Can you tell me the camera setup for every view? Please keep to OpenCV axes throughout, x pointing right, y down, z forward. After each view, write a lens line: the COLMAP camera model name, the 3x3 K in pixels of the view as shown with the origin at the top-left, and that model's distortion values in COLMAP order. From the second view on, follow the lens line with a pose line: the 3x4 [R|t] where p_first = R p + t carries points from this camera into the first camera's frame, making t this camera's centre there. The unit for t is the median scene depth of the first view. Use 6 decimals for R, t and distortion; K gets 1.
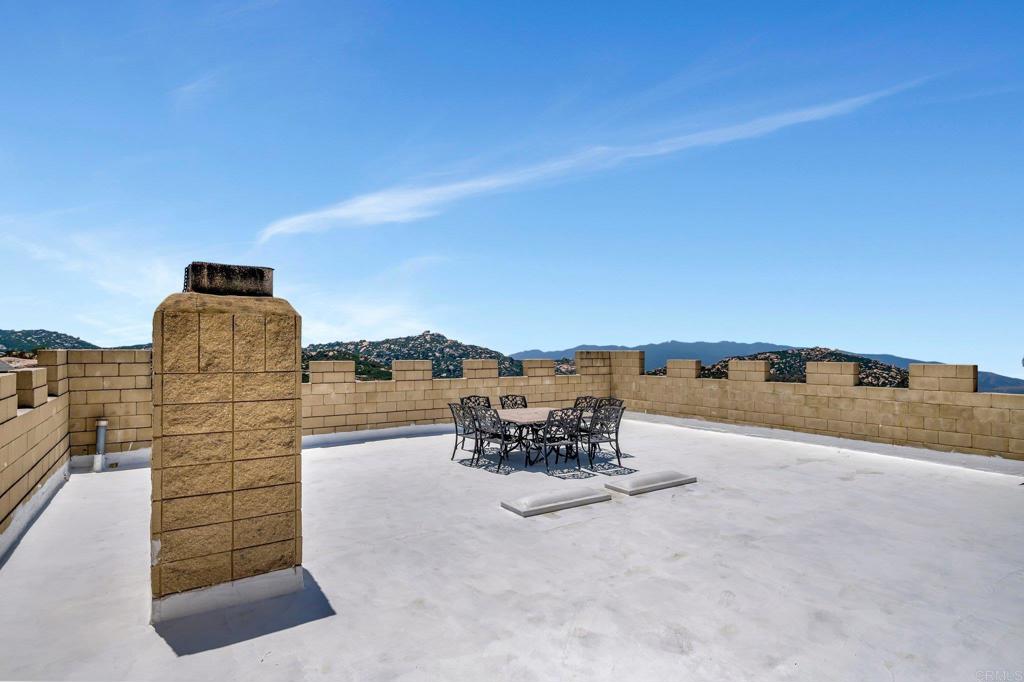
lens RADIAL K [[544.2, 0, 512.0], [0, 544.2, 341.0], [0, 0, 1]] dist [-0.000475, -0.000006]
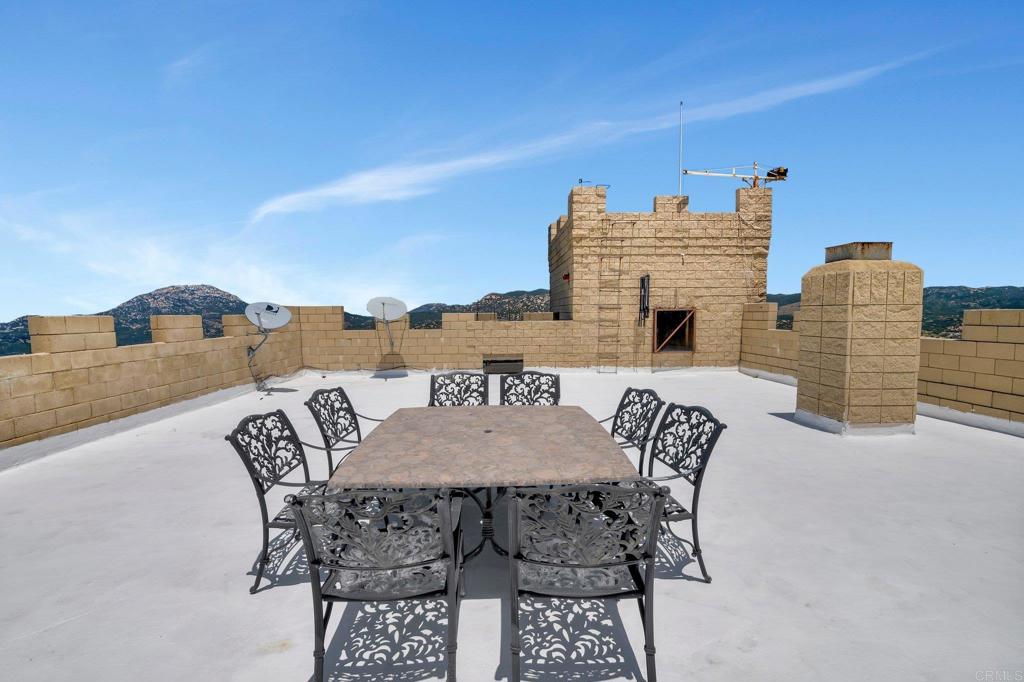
lens RADIAL K [[426.9, 0, 512.0], [0, 426.9, 341.0], [0, 0, 1]] dist [0.000376, 0.000030]
pose [[-0.855962, -0.018244, 0.516717, -0.139163], [0.009076, 0.998693, 0.050297, 0.050331], [-0.516960, 0.047742, -0.854677, 1.226722]]
